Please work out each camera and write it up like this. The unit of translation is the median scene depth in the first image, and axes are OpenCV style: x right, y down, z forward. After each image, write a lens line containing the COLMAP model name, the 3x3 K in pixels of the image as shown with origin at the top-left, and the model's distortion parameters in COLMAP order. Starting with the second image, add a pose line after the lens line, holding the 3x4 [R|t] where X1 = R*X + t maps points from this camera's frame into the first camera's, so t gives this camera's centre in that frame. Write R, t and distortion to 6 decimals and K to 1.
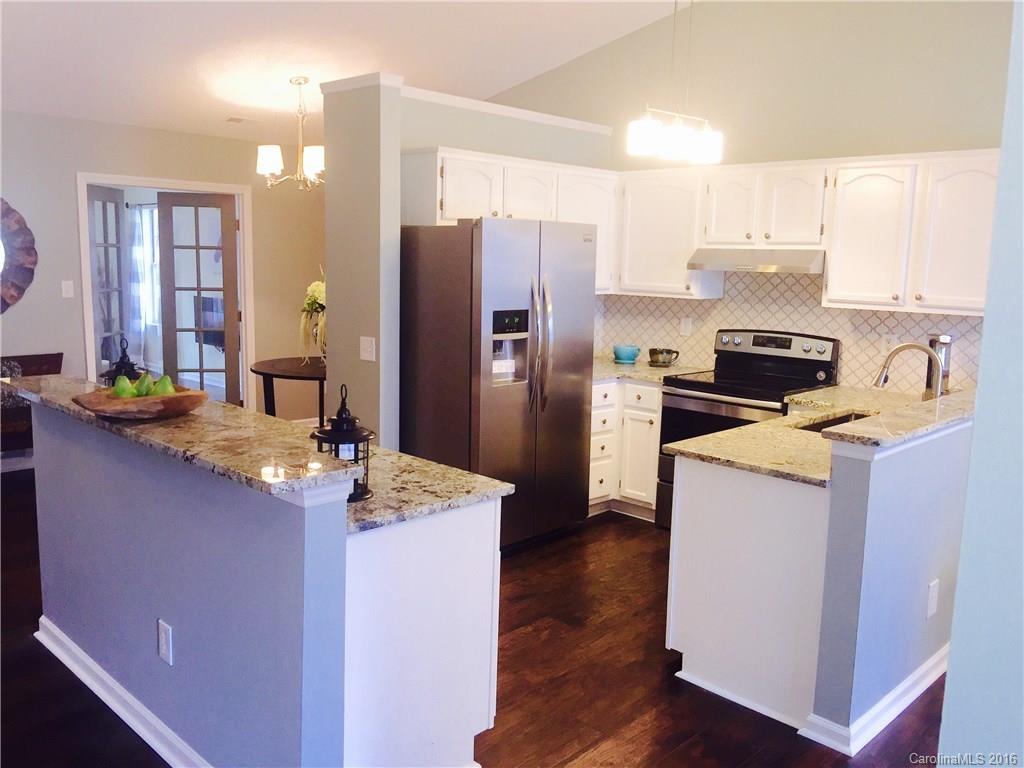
lens RADIAL K [[872.3, 0, 513.1], [0, 872.3, 378.2], [0, 0, 1]] dist [0.076897, -0.118928]
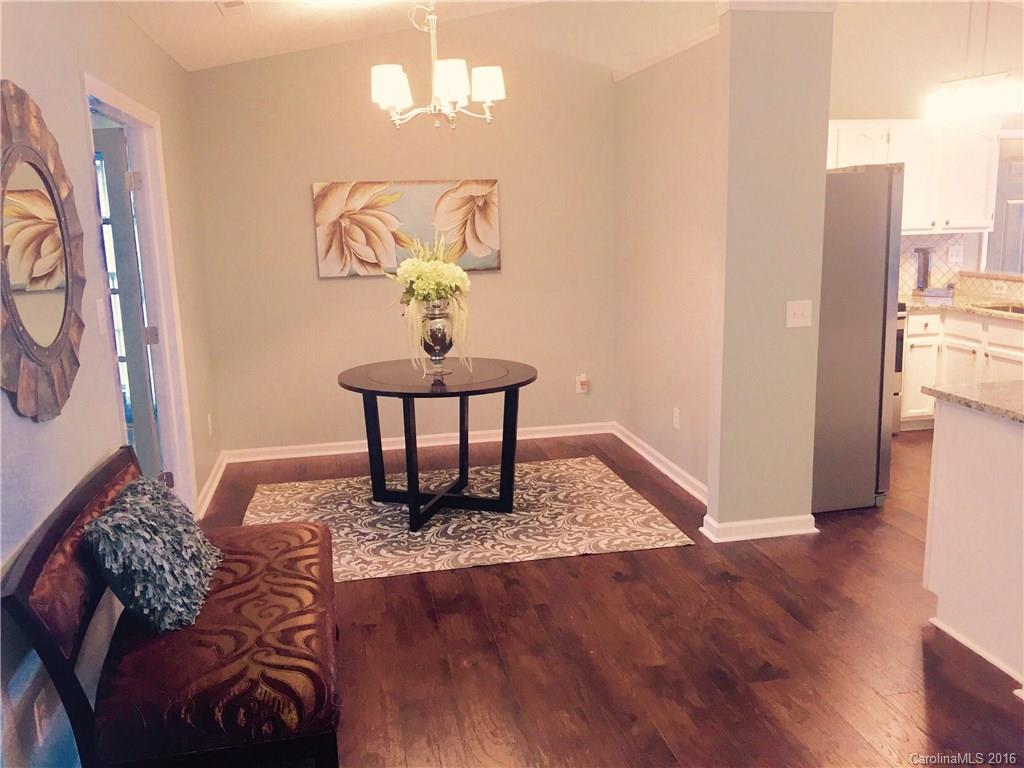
lens RADIAL K [[872.3, 0, 513.1], [0, 872.3, 378.2], [0, 0, 1]] dist [0.076897, -0.118928]
pose [[0.568672, -0.192139, 0.799810, -1.080362], [0.154016, 0.980012, 0.125922, -0.127582], [-0.808017, 0.051575, 0.586897, 0.719431]]
